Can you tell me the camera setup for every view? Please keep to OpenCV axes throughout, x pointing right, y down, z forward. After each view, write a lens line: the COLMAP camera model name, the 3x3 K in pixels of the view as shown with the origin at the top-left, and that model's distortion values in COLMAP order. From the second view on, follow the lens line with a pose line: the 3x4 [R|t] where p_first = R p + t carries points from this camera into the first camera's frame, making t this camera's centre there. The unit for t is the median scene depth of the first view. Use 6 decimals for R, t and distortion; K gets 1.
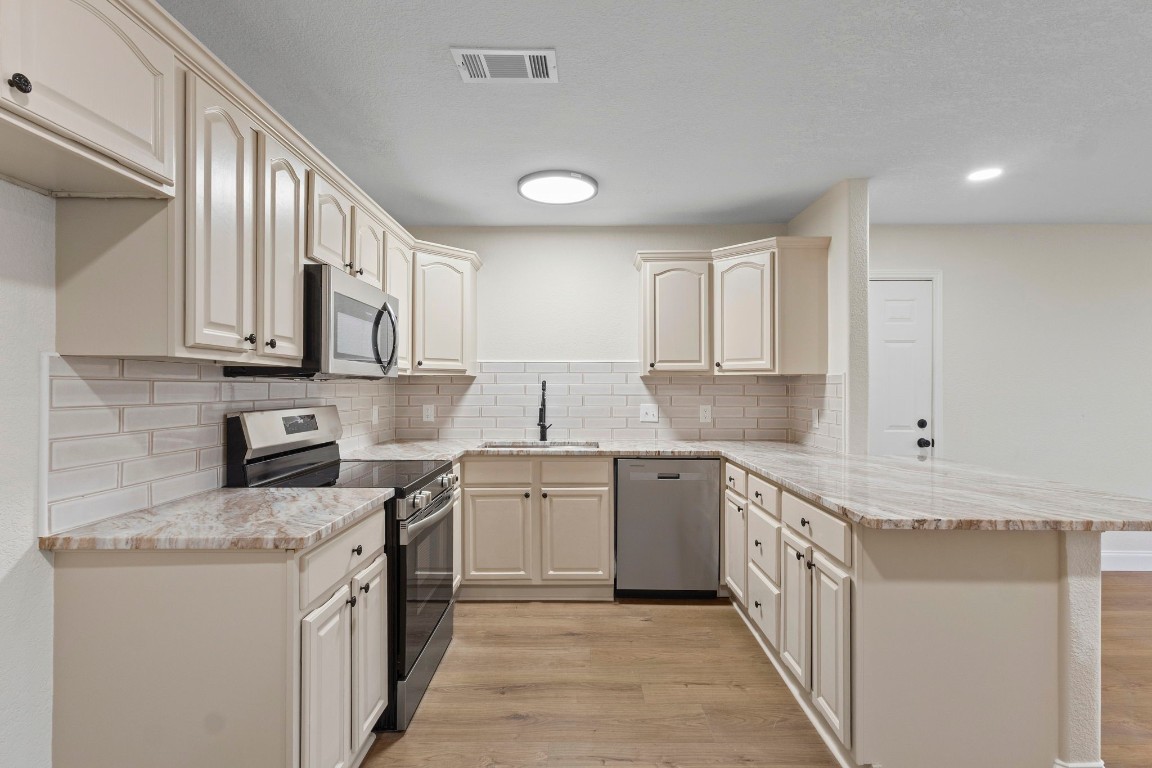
lens RADIAL K [[535.8, 0, 575.0], [0, 535.8, 388.6], [0, 0, 1]] dist [0.000828, 0.001251]
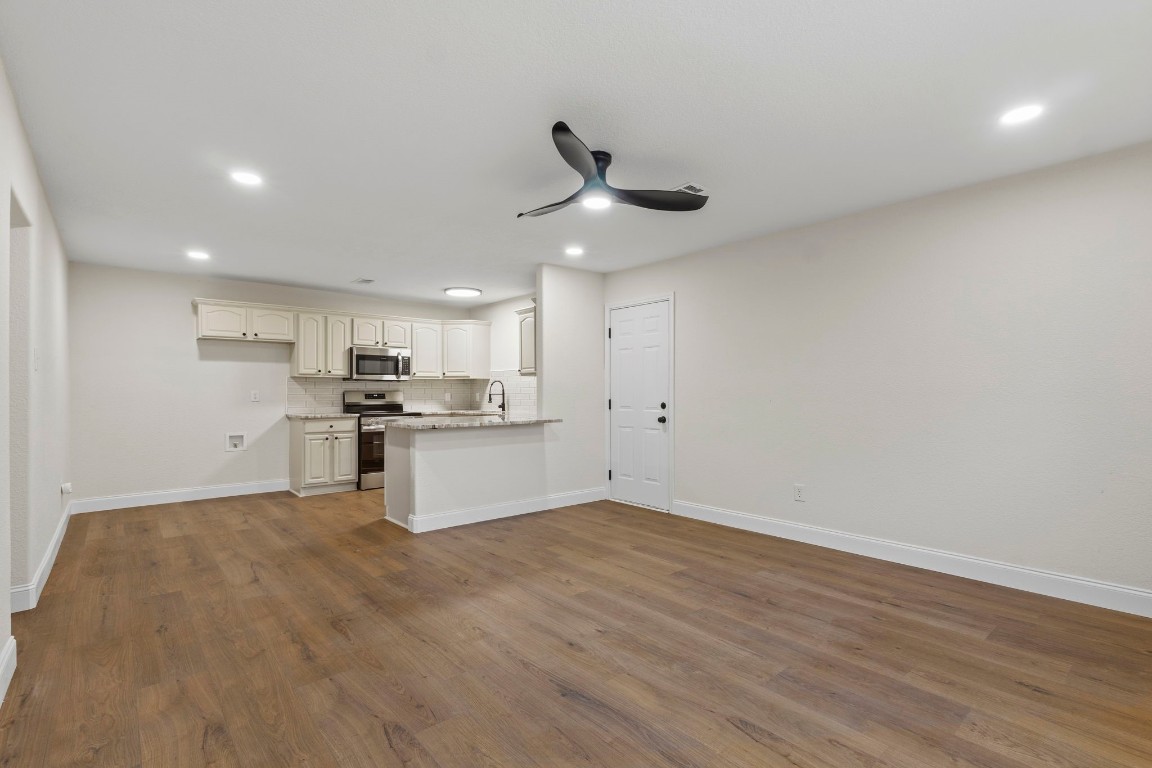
lens RADIAL K [[535.8, 0, 575.0], [0, 535.8, 388.6], [0, 0, 1]] dist [0.000828, 0.001251]
pose [[0.655425, -0.007345, -0.755224, 2.975405], [0.003862, 0.999972, -0.006373, 0.056996], [0.755250, 0.001260, 0.655436, -0.133790]]
